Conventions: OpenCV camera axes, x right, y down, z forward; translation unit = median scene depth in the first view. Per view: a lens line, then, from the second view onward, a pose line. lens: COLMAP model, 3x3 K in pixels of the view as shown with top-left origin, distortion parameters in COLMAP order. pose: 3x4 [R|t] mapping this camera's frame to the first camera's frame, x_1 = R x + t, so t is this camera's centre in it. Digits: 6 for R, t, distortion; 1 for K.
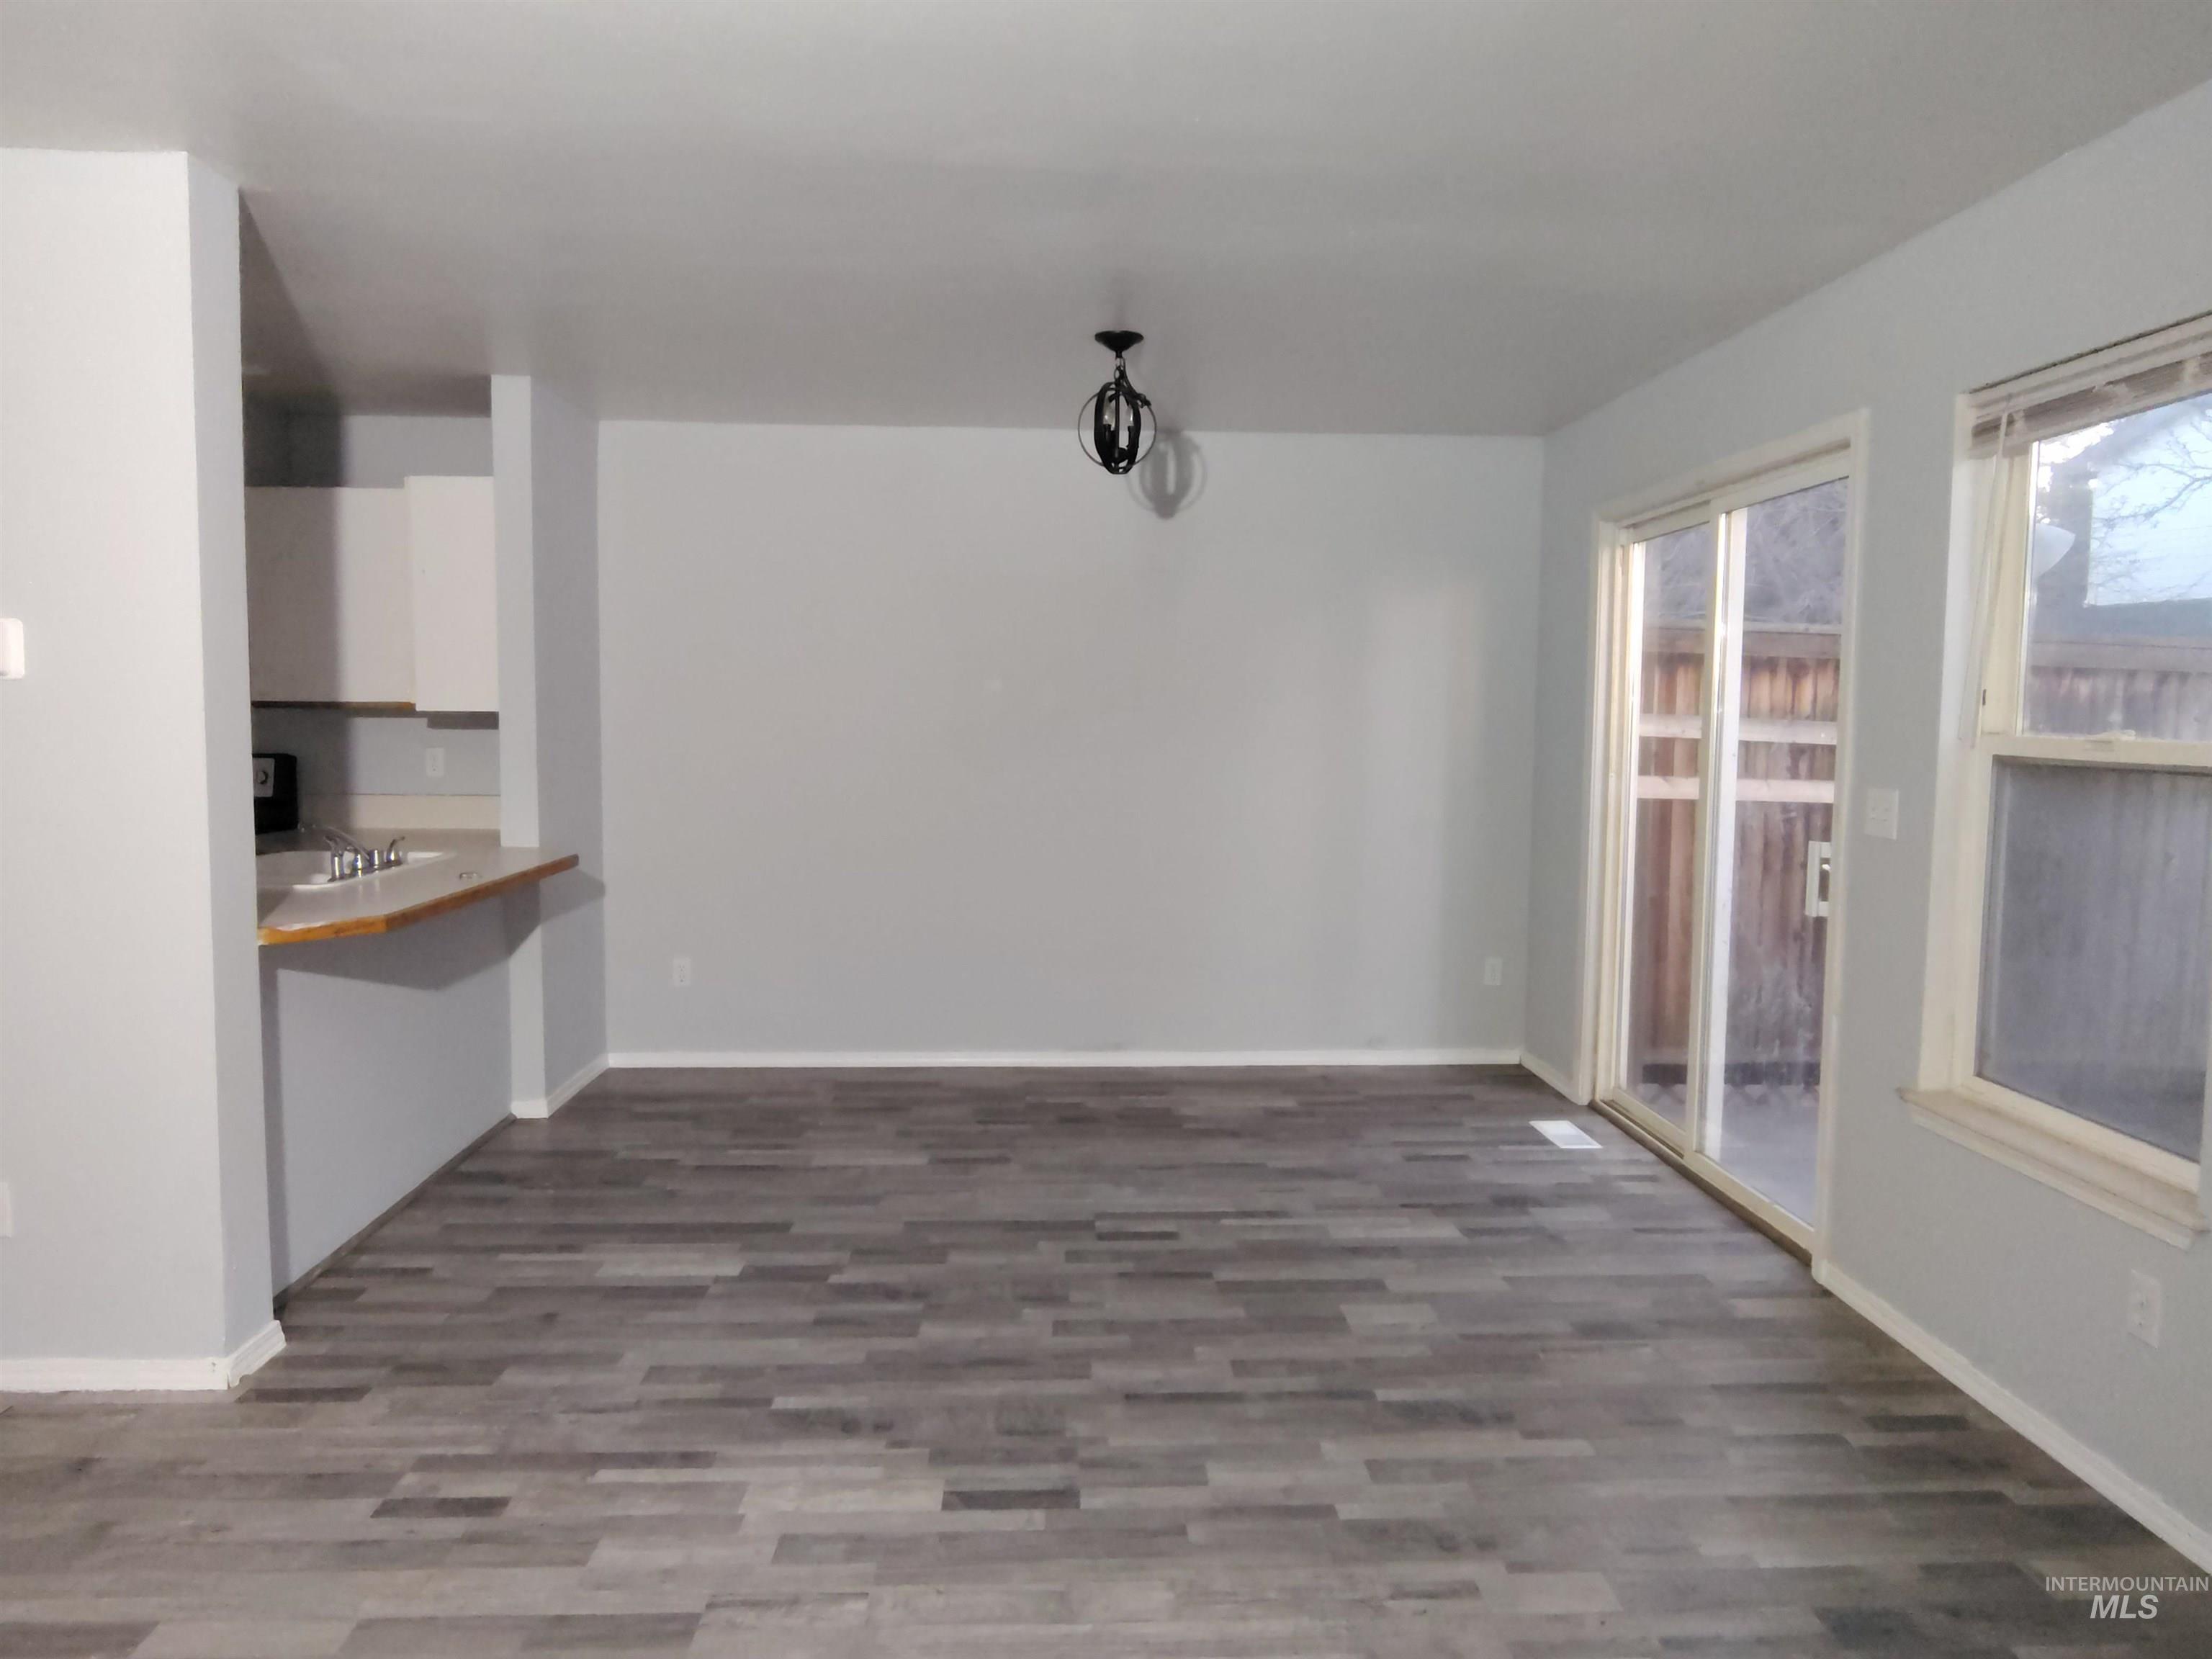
lens RADIAL K [[1405.3, 0, 1097.9], [0, 1405.3, 821.0], [0, 0, 1]] dist [-0.015078, 0.012481]
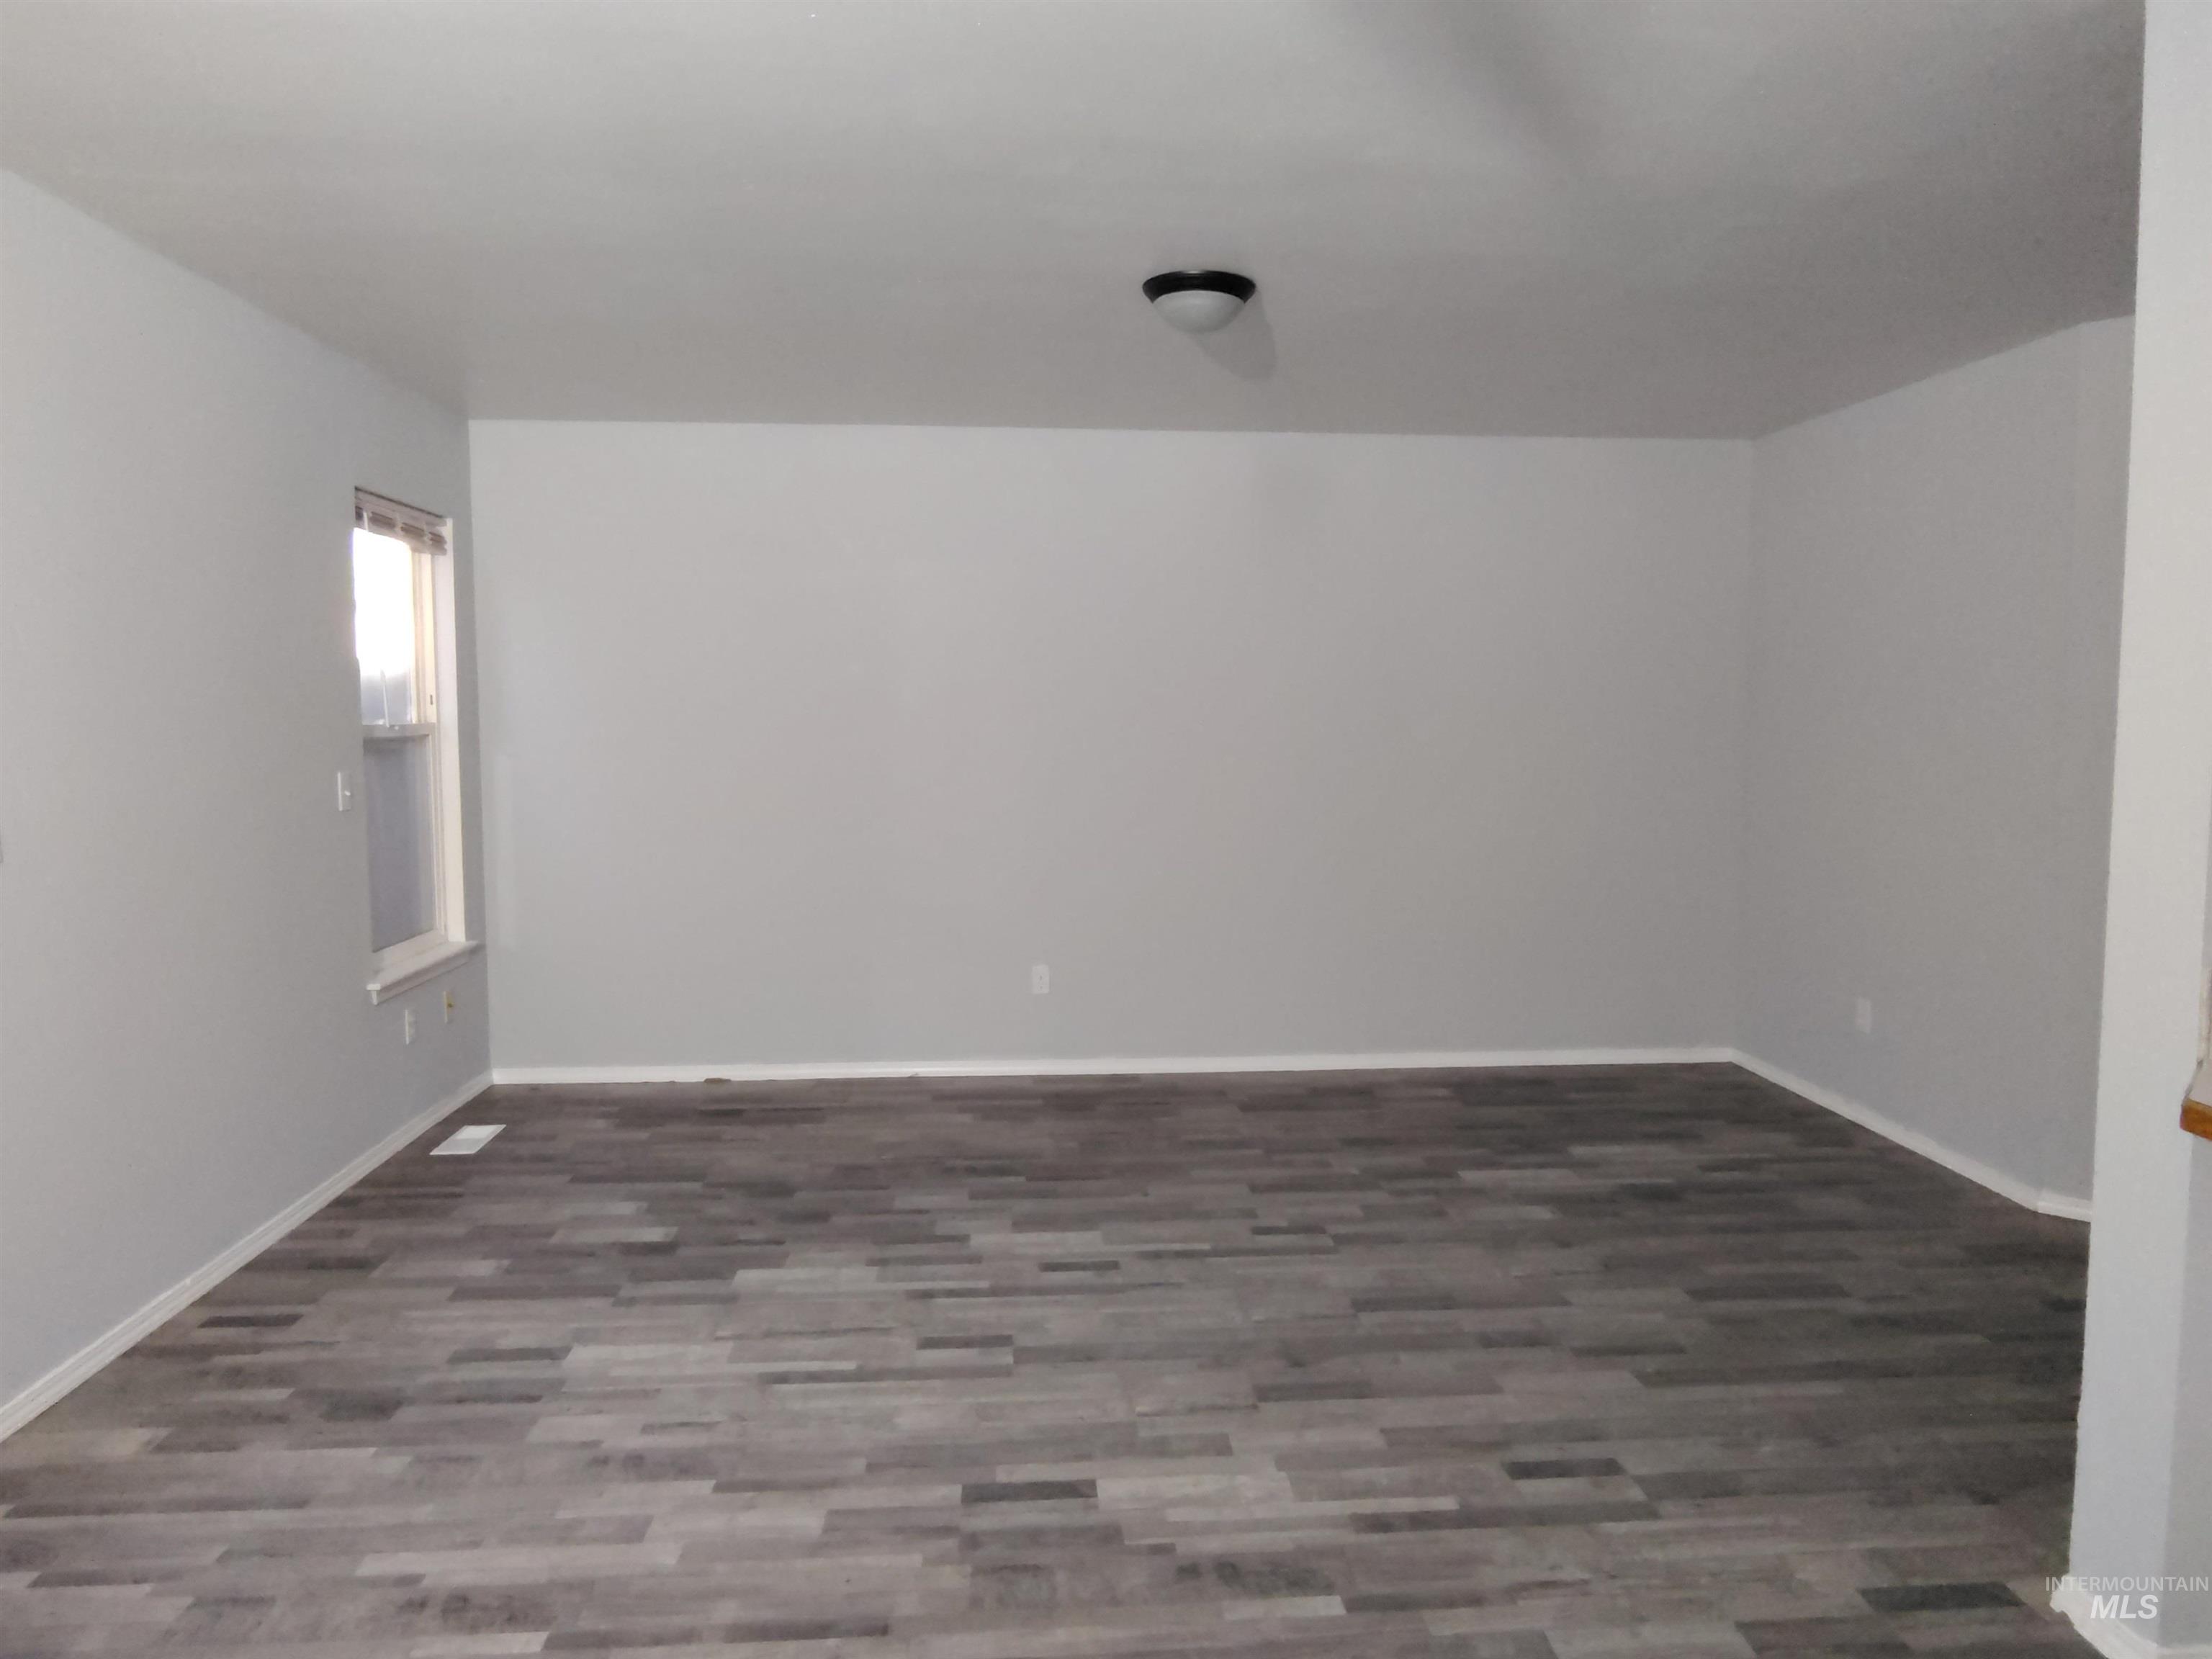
lens RADIAL K [[1405.3, 0, 1115.5], [0, 1405.3, 830.9], [0, 0, 1]] dist [-0.015078, 0.012481]
pose [[-0.999076, -0.008222, -0.042174, -0.059562], [-0.015052, 0.986297, 0.164293, -0.120931], [0.040245, 0.164776, -0.985510, 1.483780]]
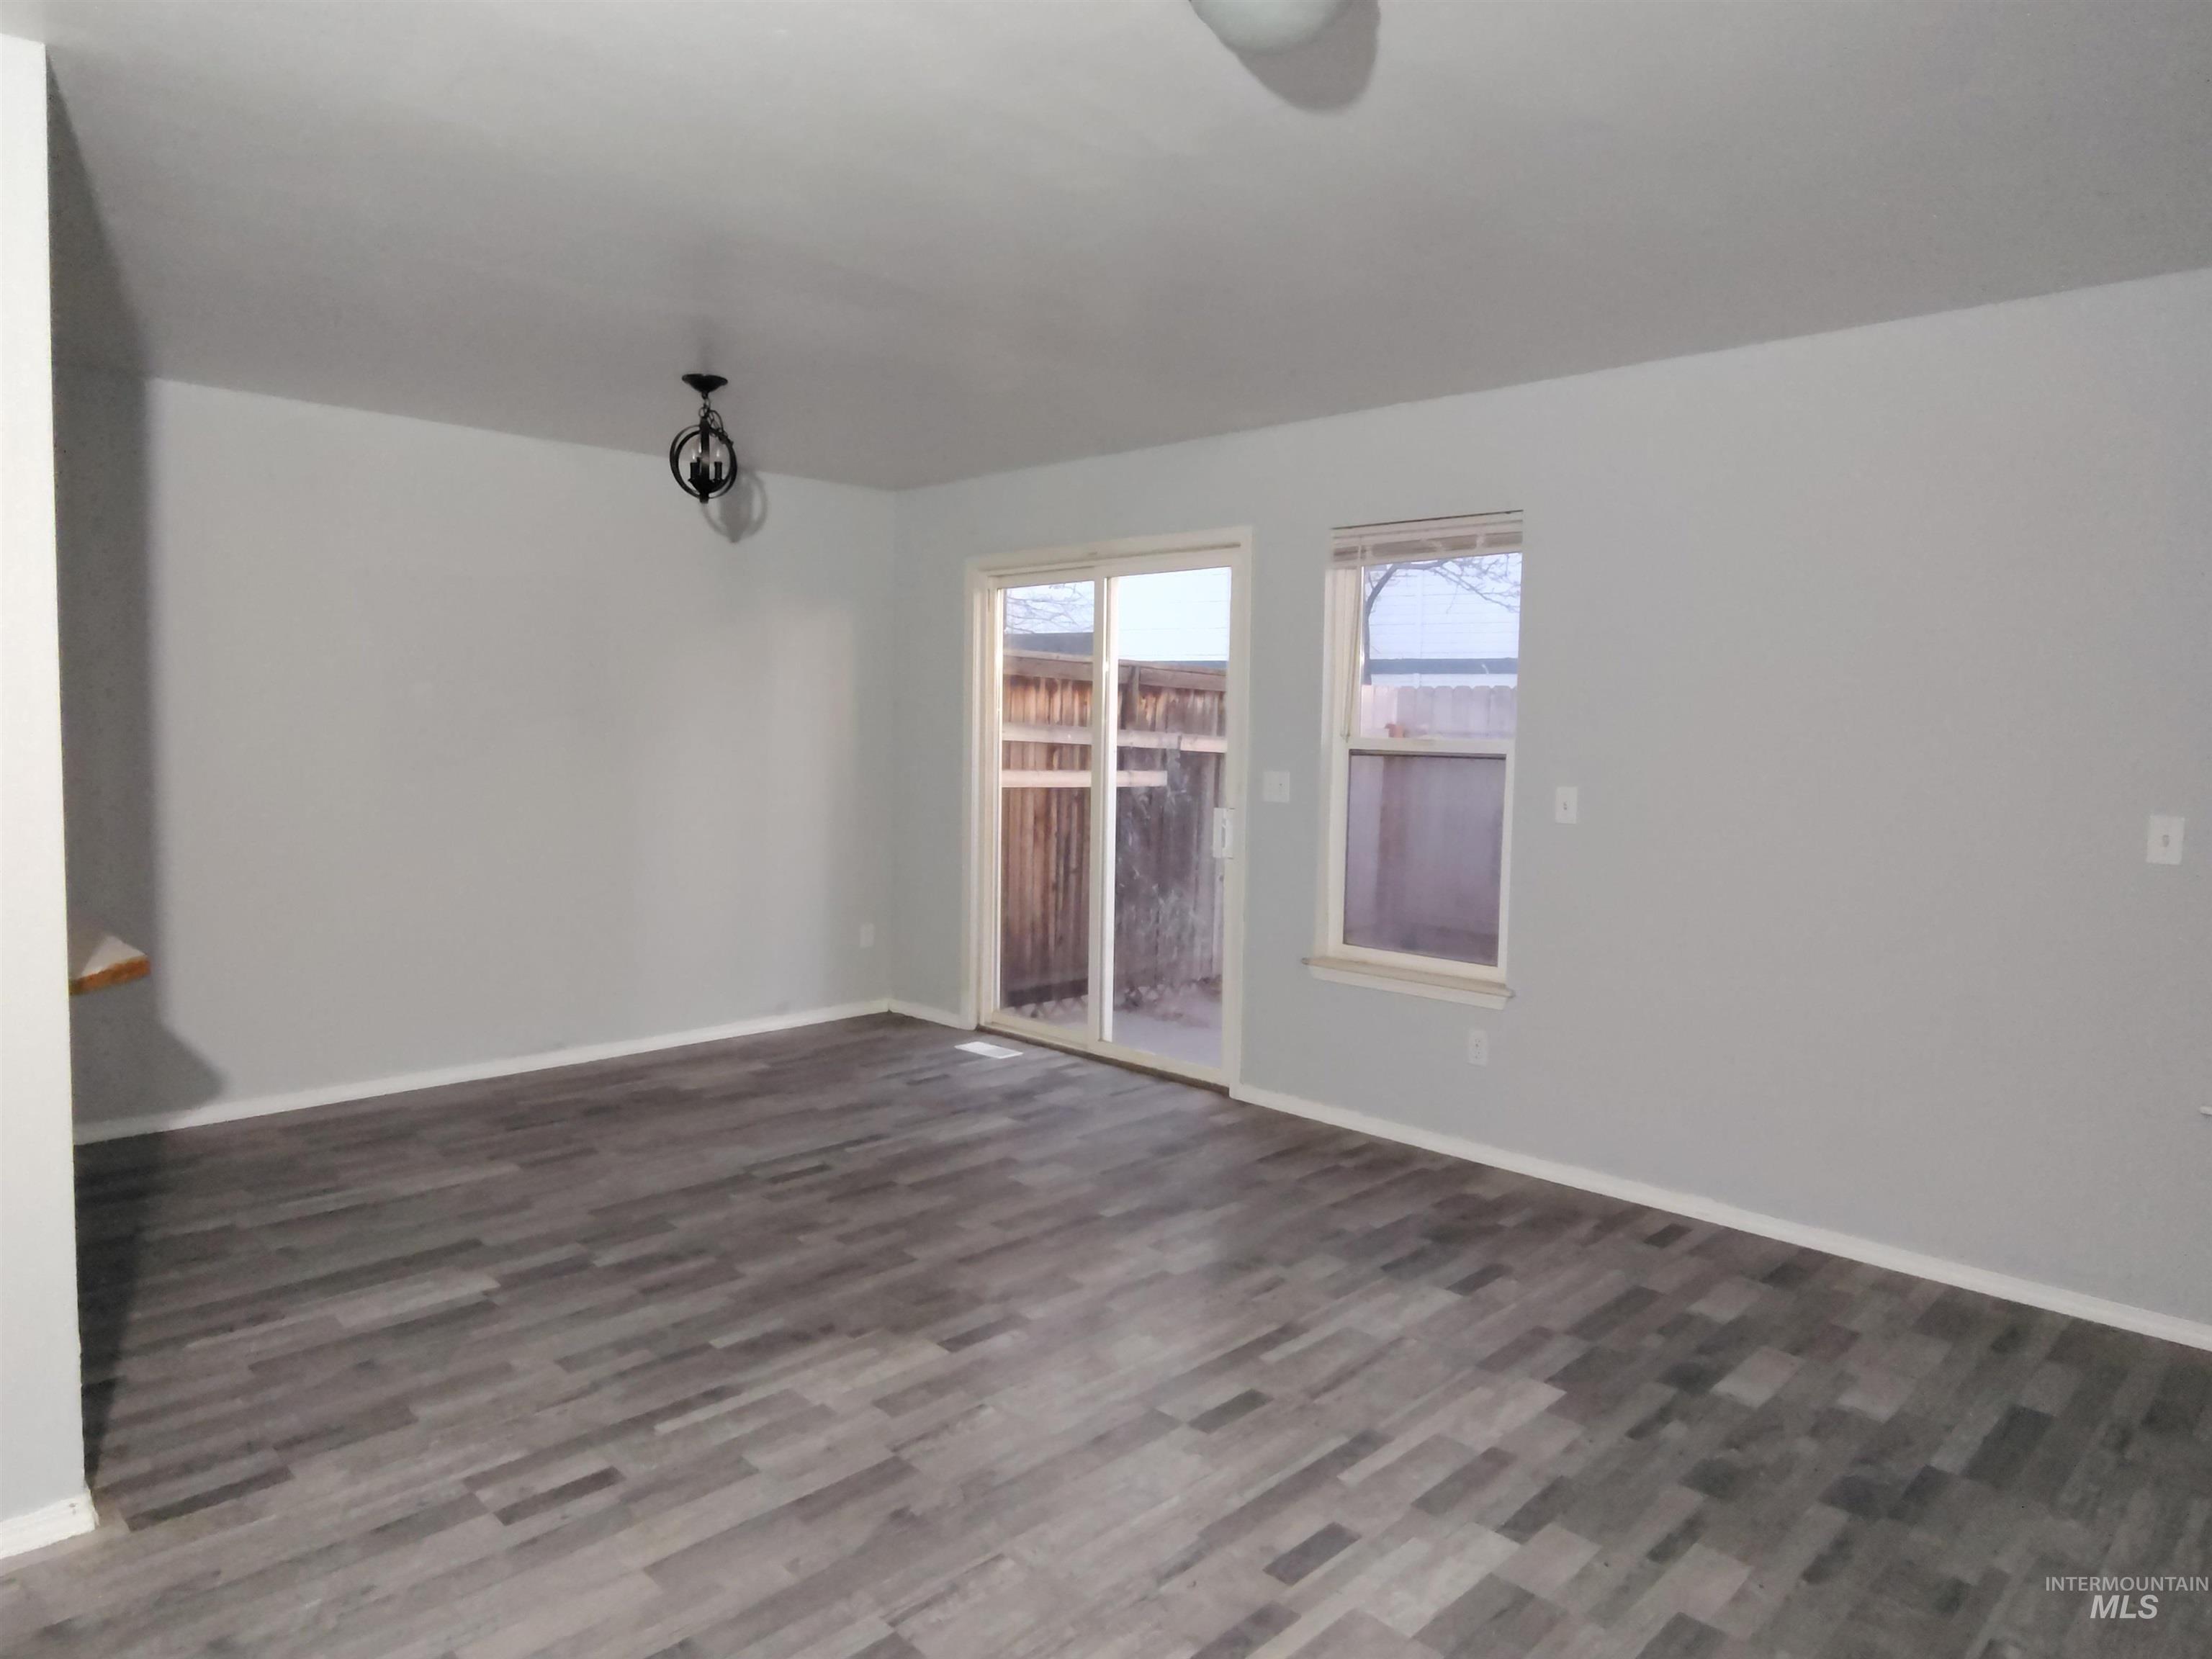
lens RADIAL K [[1405.3, 0, 1104.8], [0, 1405.3, 822.0], [0, 0, 1]] dist [-0.015078, 0.012481]
pose [[0.735626, -0.044906, 0.675898, -0.642066], [0.044818, 0.998840, 0.017584, -0.002427], [-0.675904, 0.017357, 0.736786, -0.027051]]
